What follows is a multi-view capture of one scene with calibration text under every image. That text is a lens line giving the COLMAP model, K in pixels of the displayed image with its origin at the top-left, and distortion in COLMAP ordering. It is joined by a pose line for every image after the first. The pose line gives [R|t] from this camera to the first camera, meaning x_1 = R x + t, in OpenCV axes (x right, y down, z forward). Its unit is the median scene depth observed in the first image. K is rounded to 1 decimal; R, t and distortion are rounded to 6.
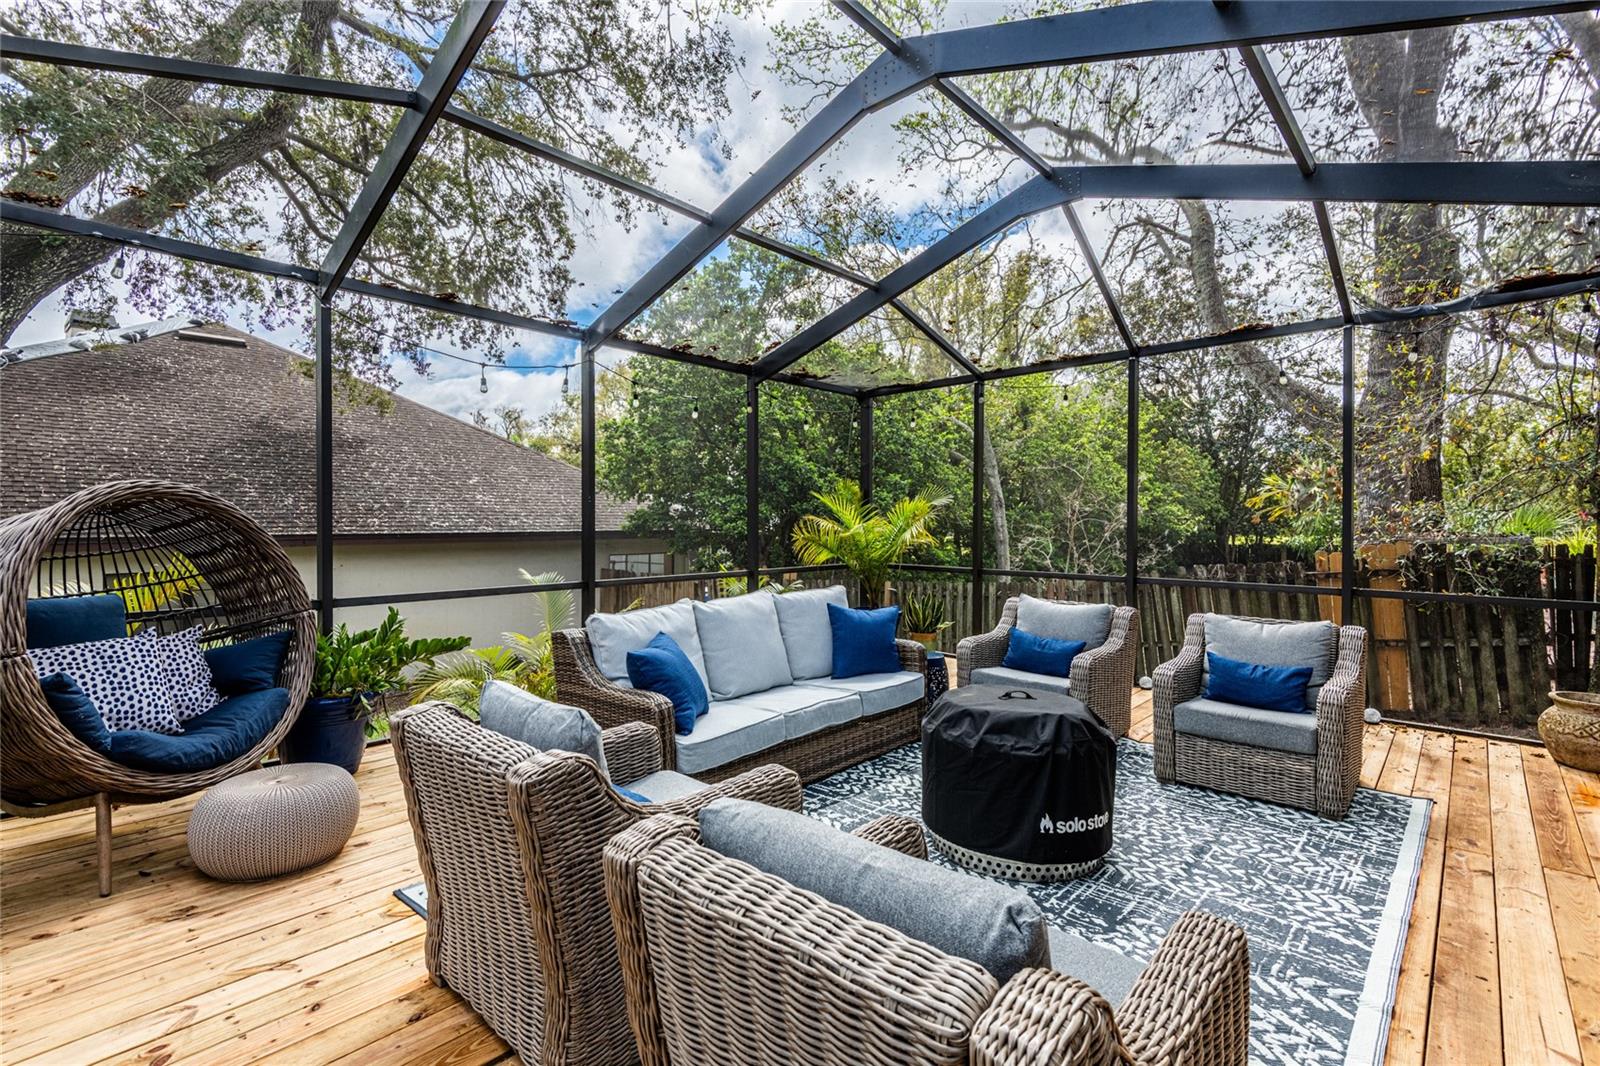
lens RADIAL K [[769.7, 0, 803.0], [0, 769.7, 529.6], [0, 0, 1]] dist [0.031304, -0.023867]
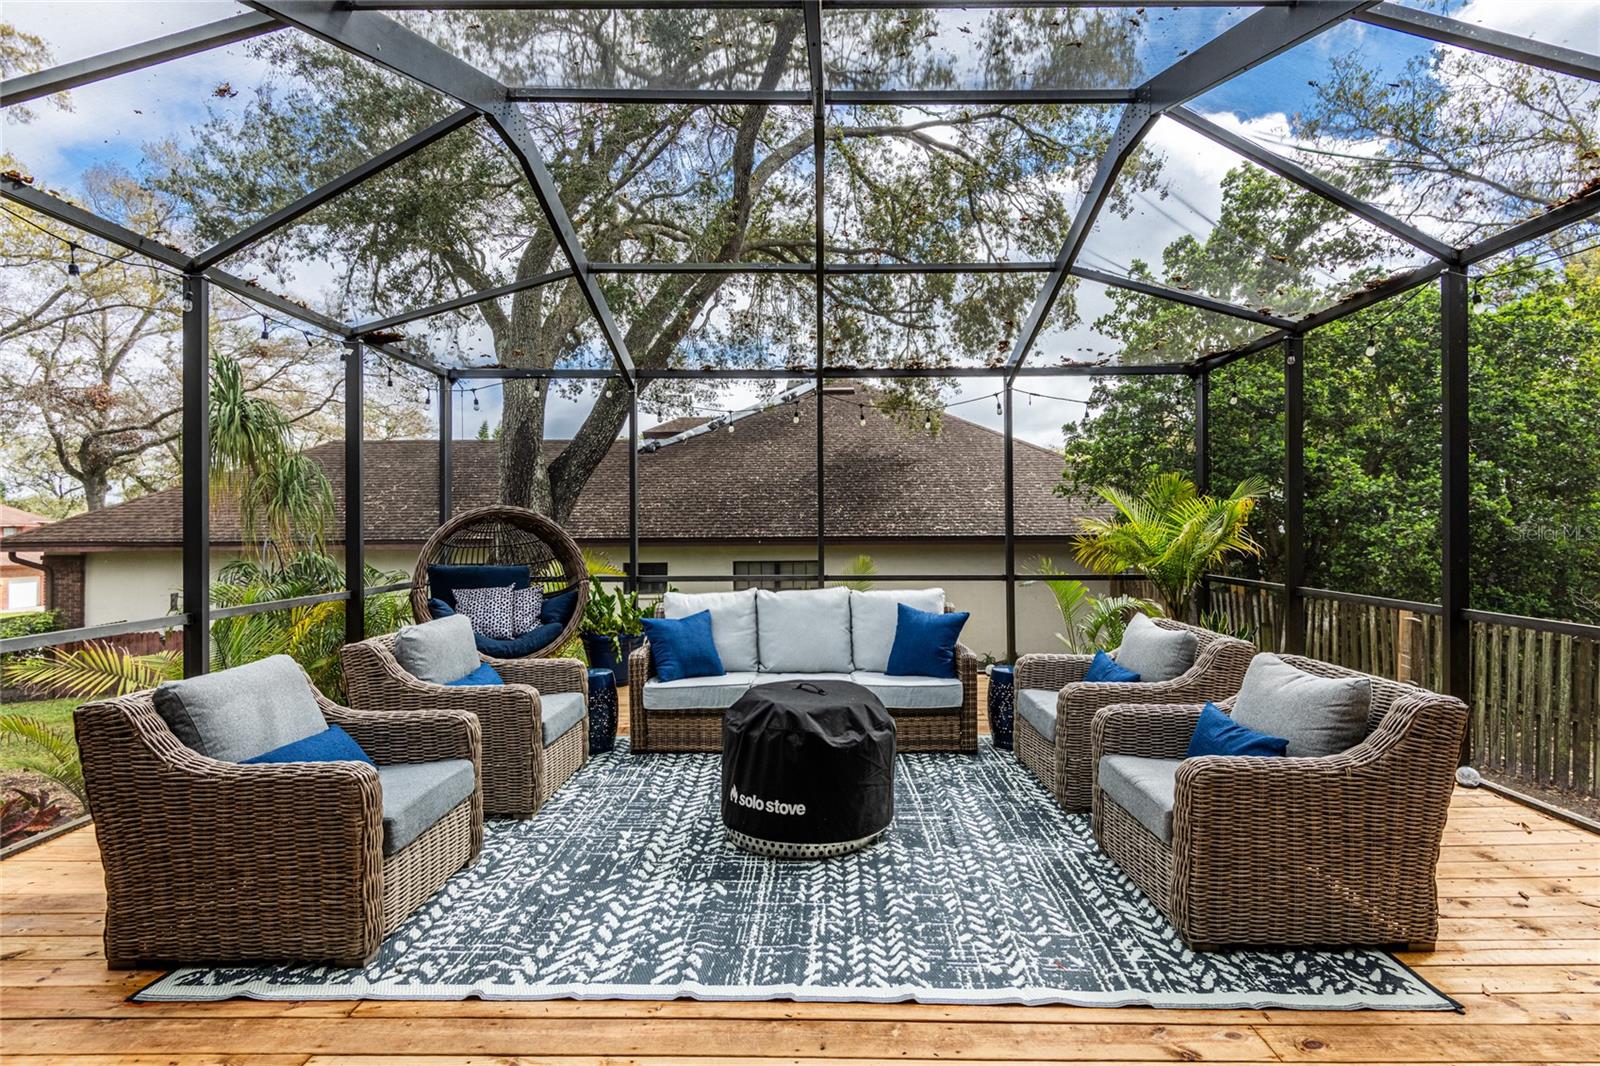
lens RADIAL K [[784.3, 0, 814.8], [0, 784.3, 521.0], [0, 0, 1]] dist [0.039573, -0.024397]
pose [[0.687503, -0.011645, -0.726088, 0.935065], [0.000872, 0.999884, -0.015210, -0.001437], [0.726181, 0.009824, 0.687433, 0.243251]]
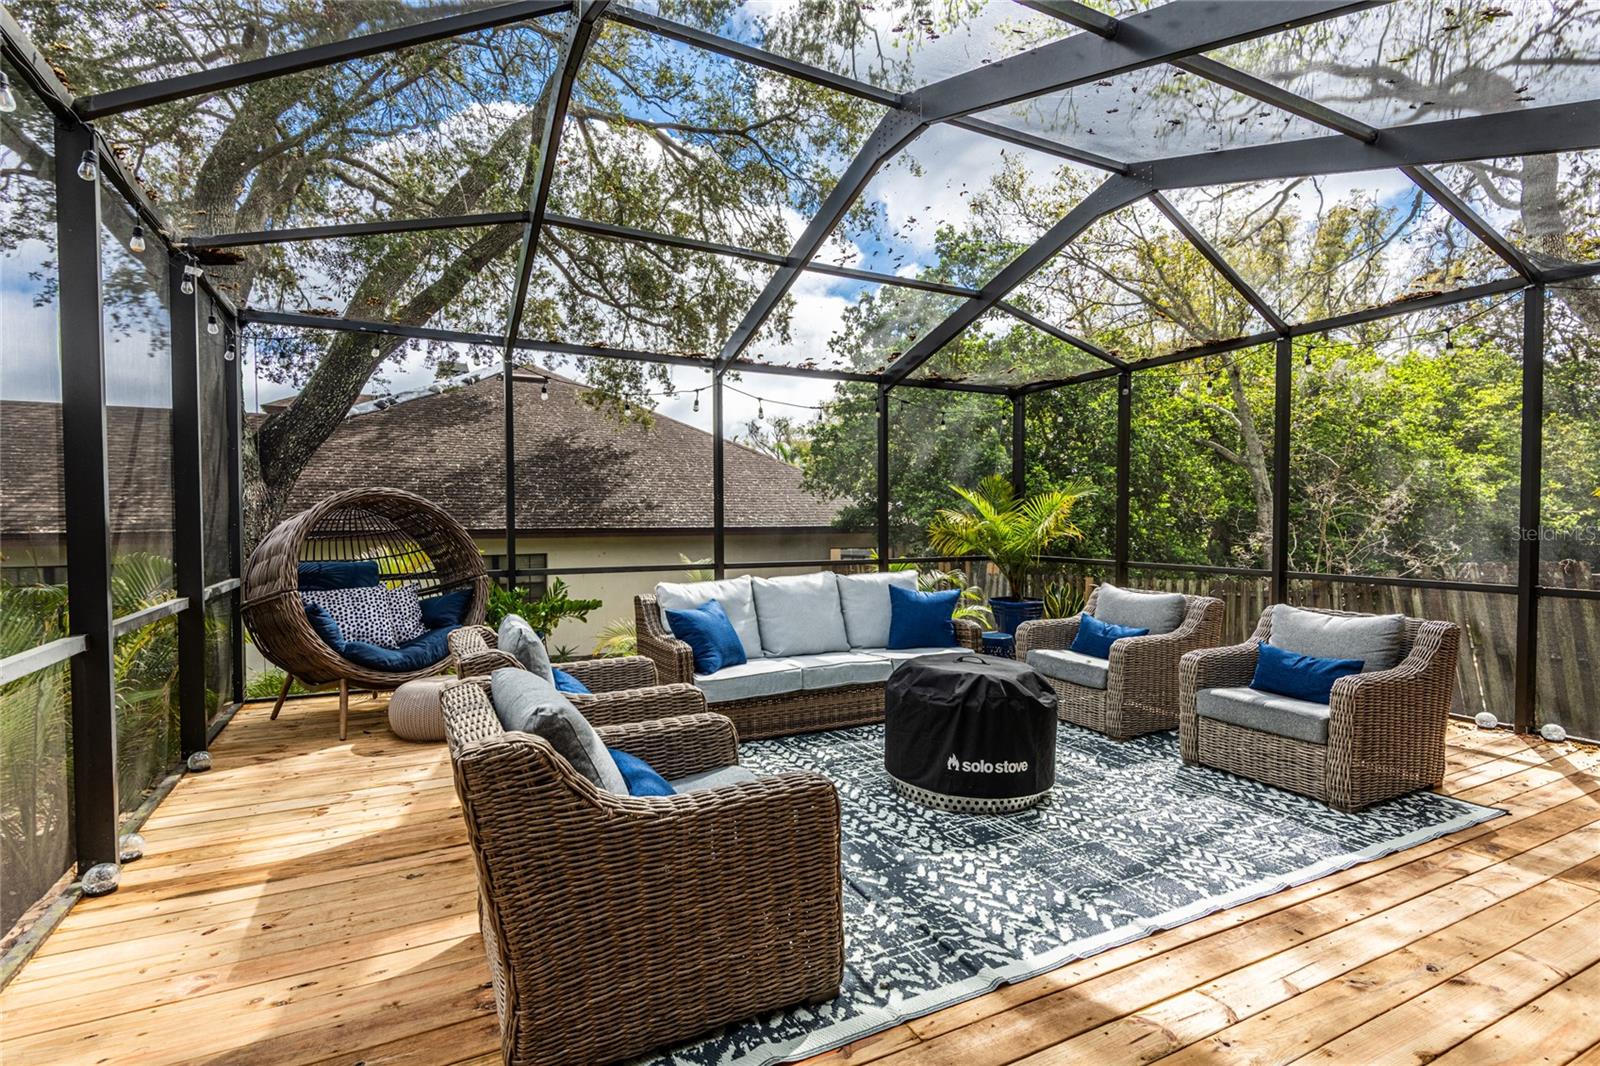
lens RADIAL K [[744.7, 0, 800.0], [0, 744.7, 533.0], [0, 0, 1]] dist [0.031987, -0.020173]
pose [[0.944907, 0.001002, -0.327337, 0.330838], [0.001981, 0.999959, 0.008779, 0.011157], [0.327332, -0.008944, 0.944867, -0.115634]]
